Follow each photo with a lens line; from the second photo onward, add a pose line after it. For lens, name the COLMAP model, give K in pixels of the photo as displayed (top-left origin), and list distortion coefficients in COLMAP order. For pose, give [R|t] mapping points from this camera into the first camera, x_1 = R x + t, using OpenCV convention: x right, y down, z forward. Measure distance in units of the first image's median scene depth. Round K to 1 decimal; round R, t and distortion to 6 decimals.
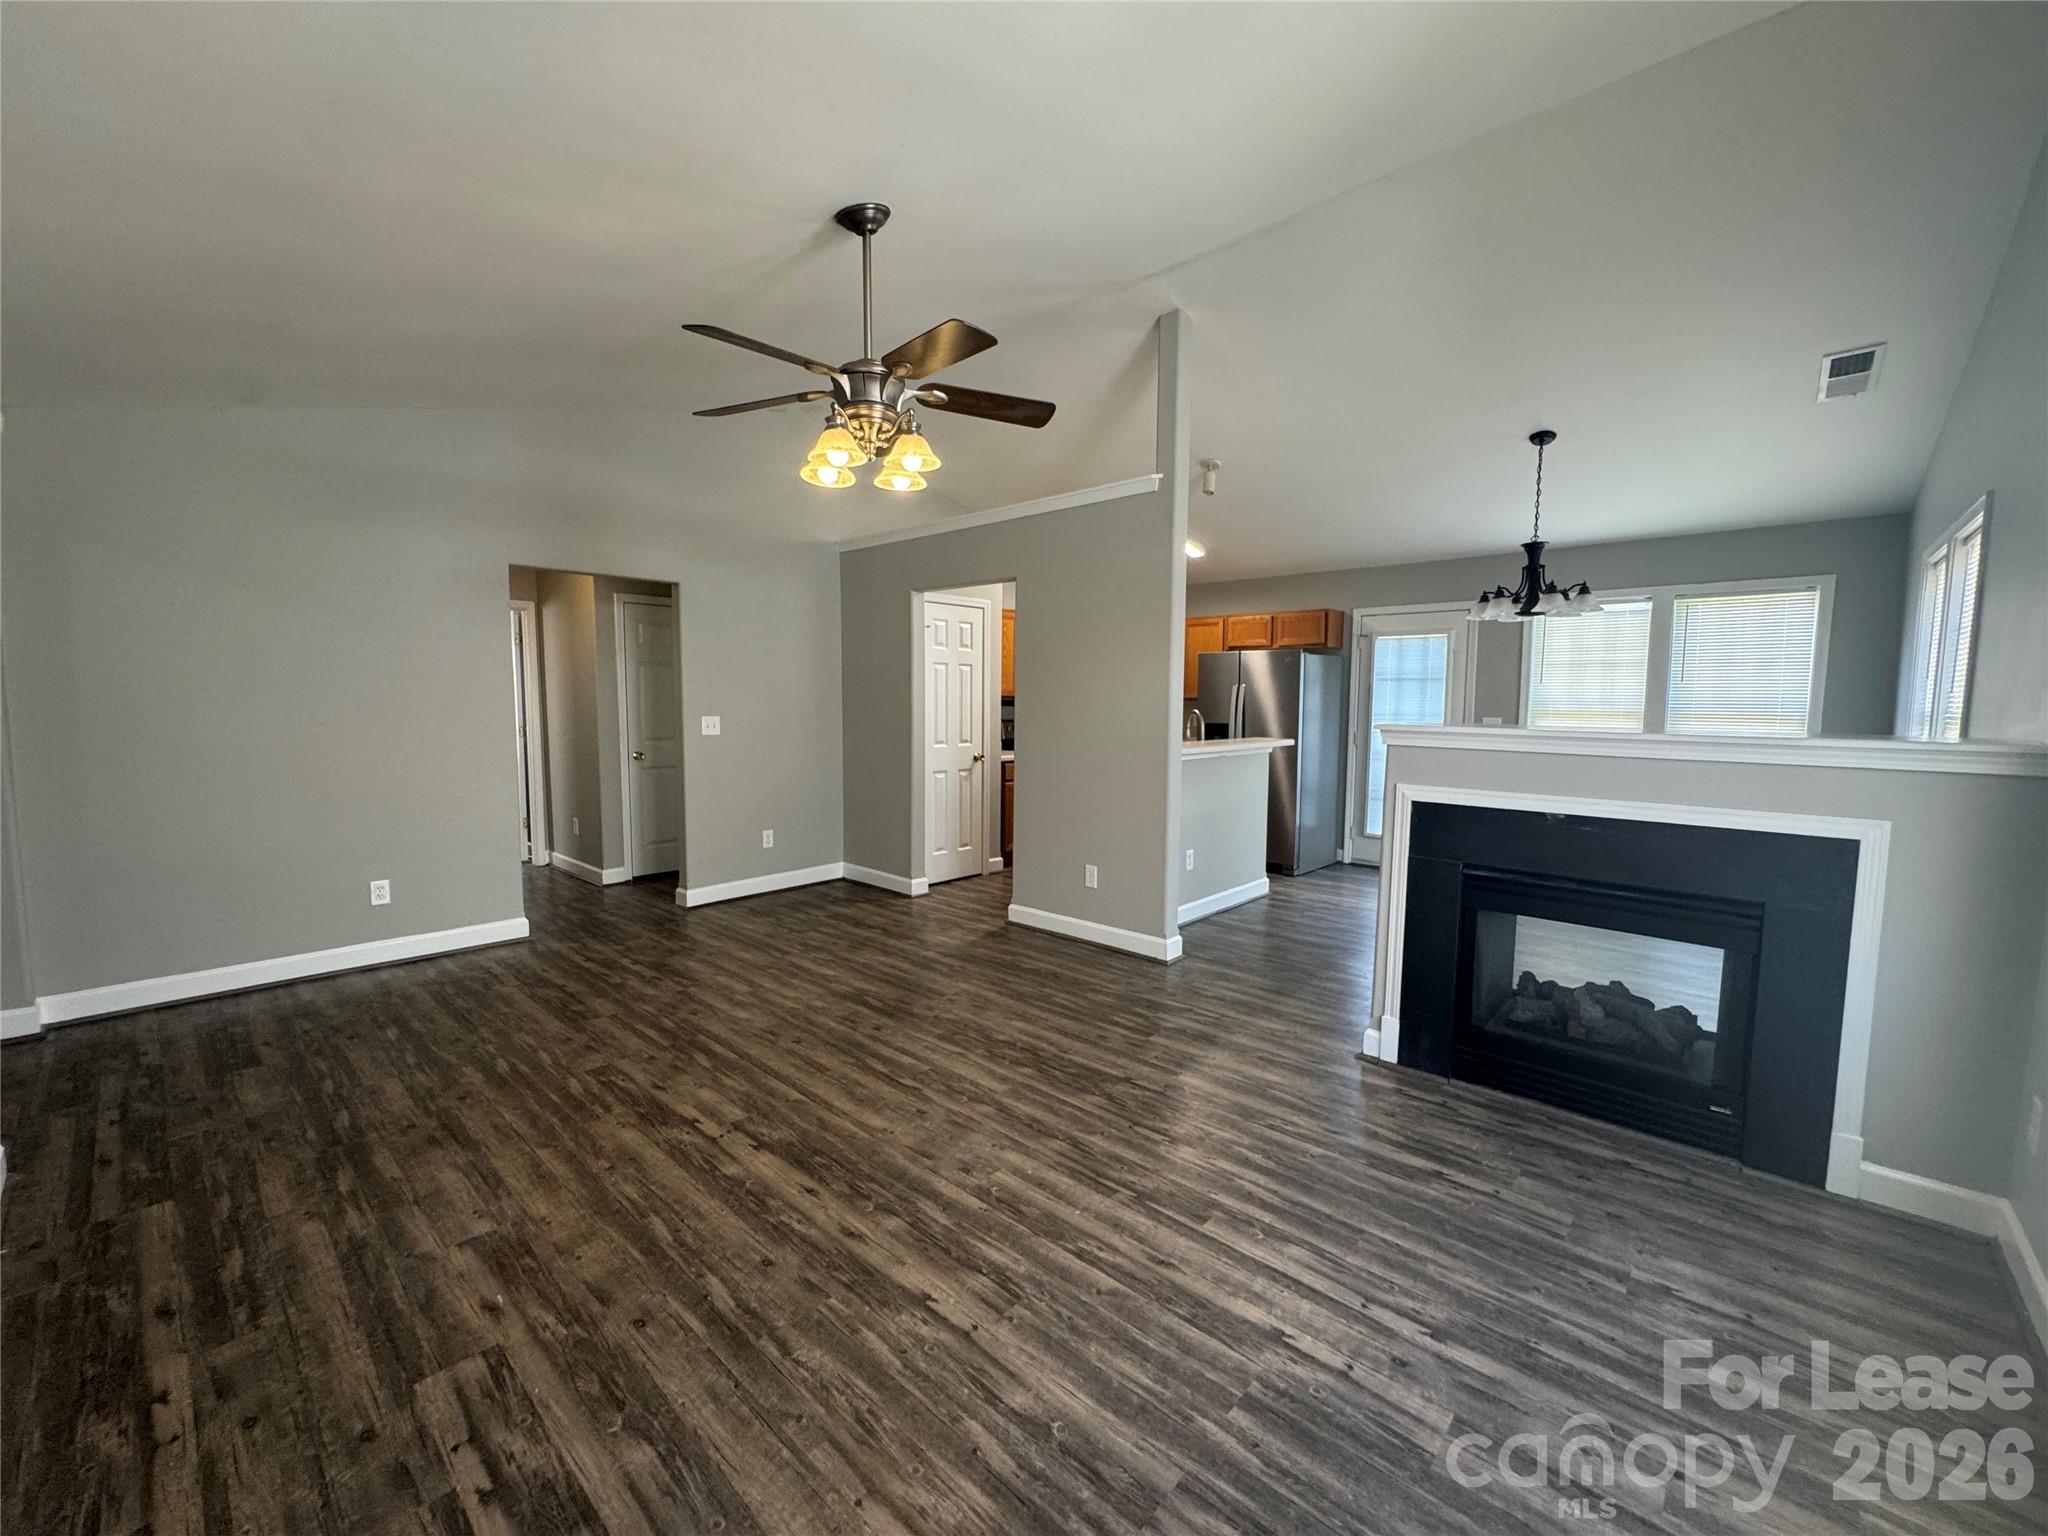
lens RADIAL K [[818.7, 0, 1024.0], [0, 818.7, 768.0], [0, 0, 1]] dist [-0.003416, 0.000187]
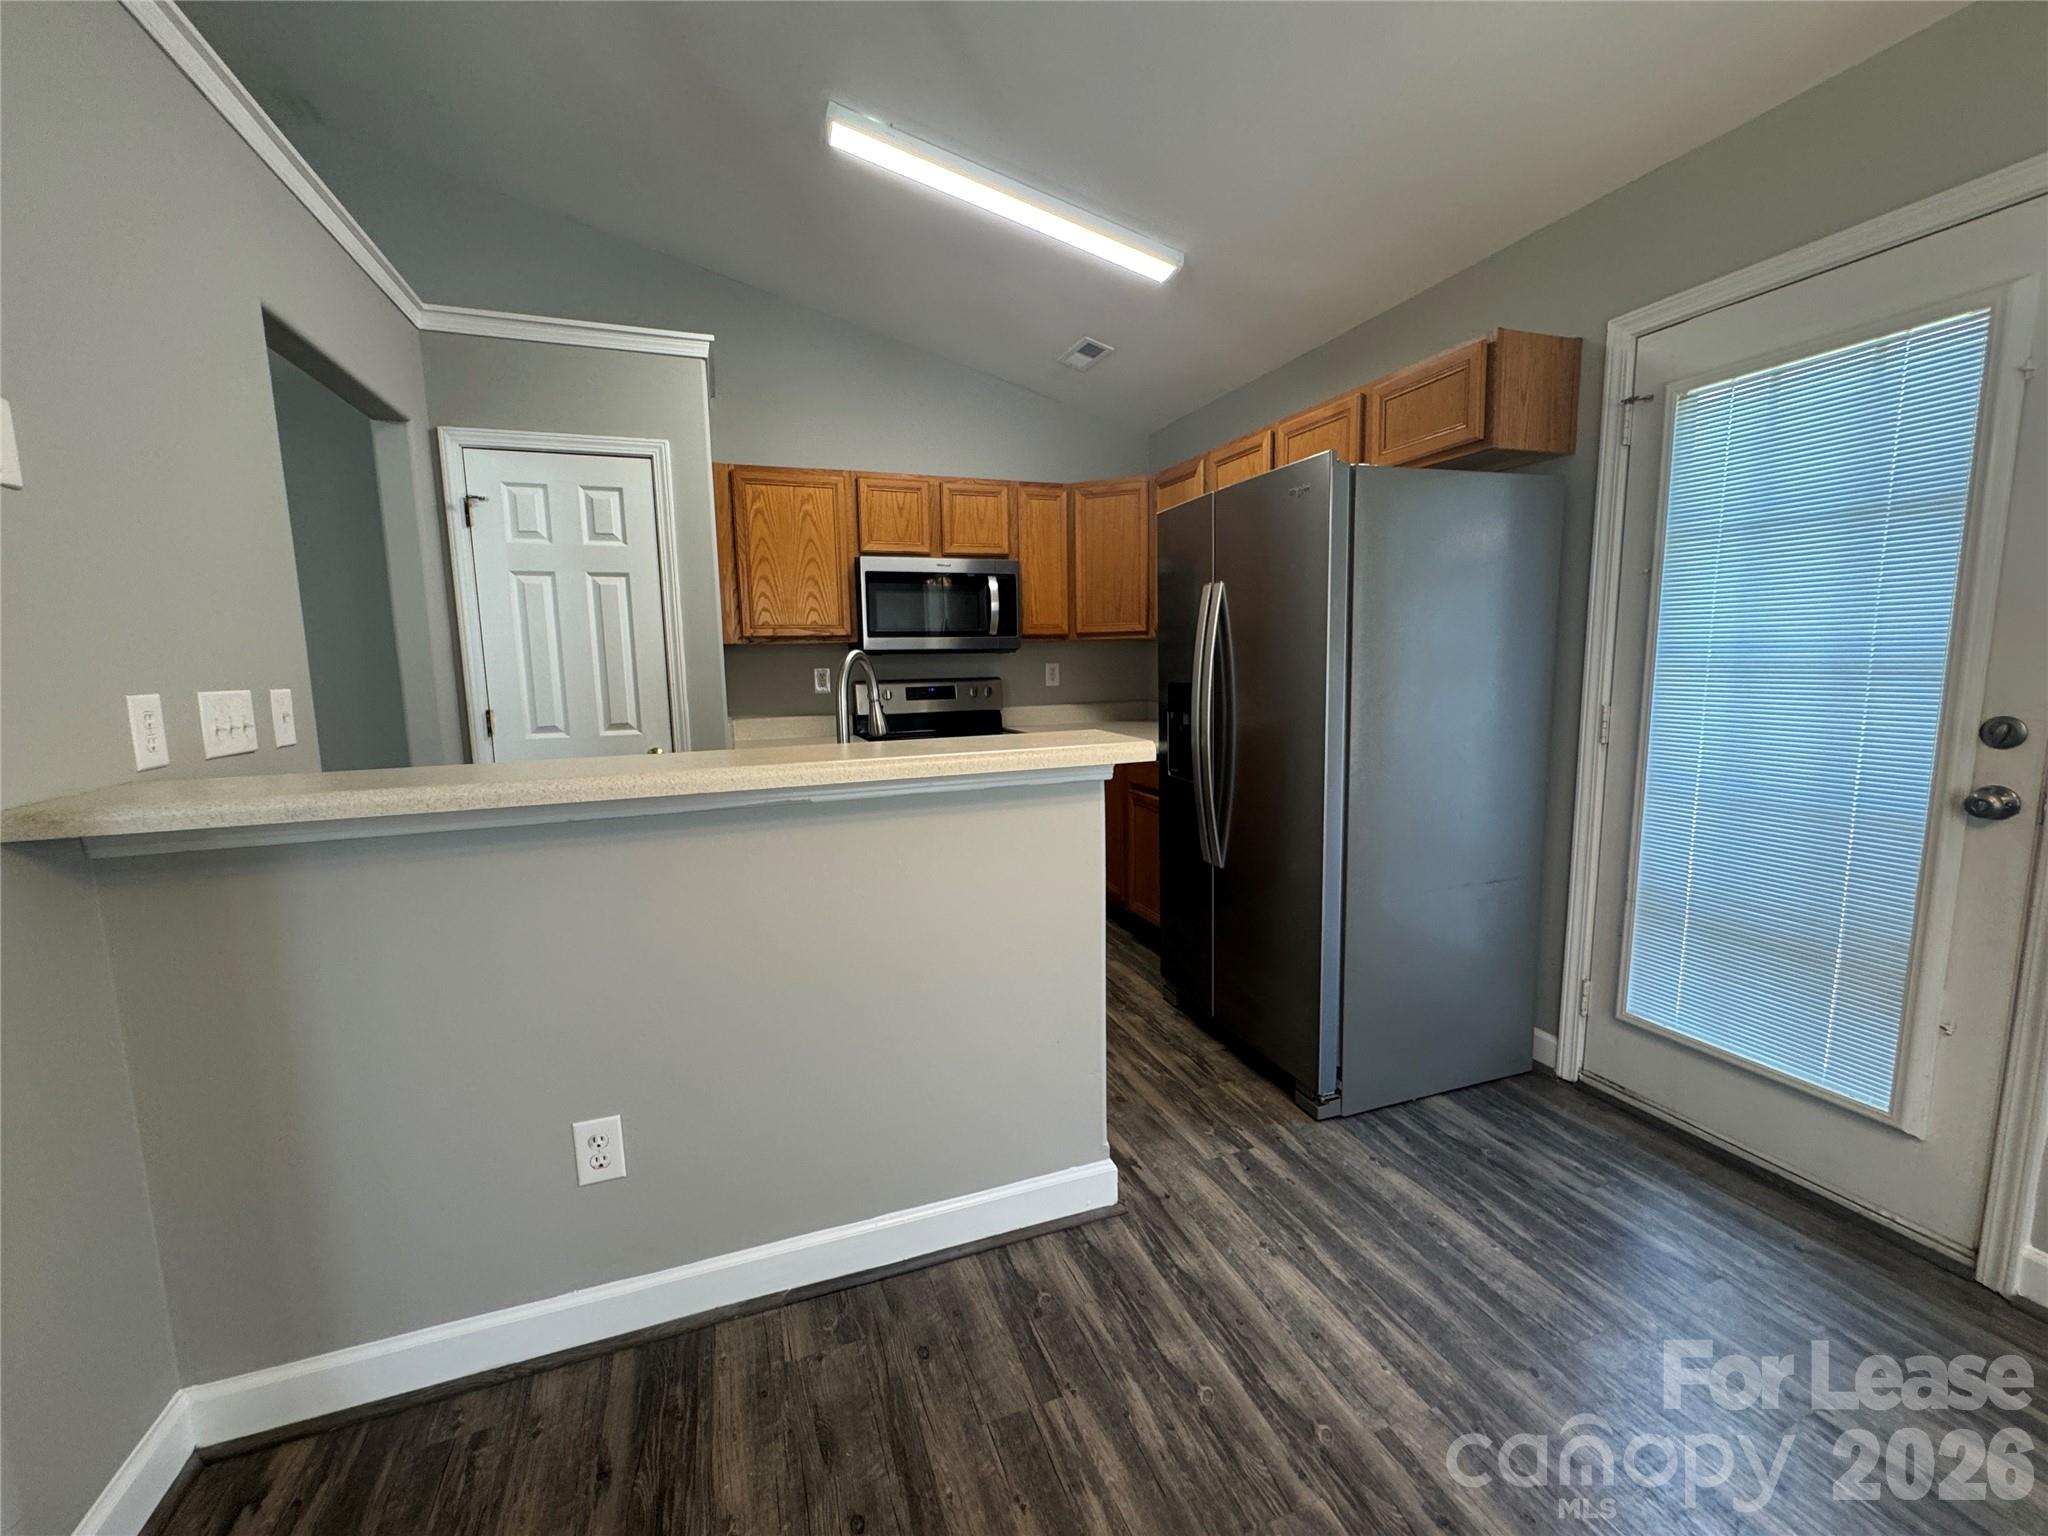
lens RADIAL K [[818.7, 0, 1024.0], [0, 818.7, 768.0], [0, 0, 1]] dist [-0.003416, 0.000187]
pose [[0.887603, 0.032896, -0.459433, 0.359705], [-0.008670, 0.998463, 0.054743, -0.034603], [0.460528, -0.044607, 0.886524, 0.613948]]
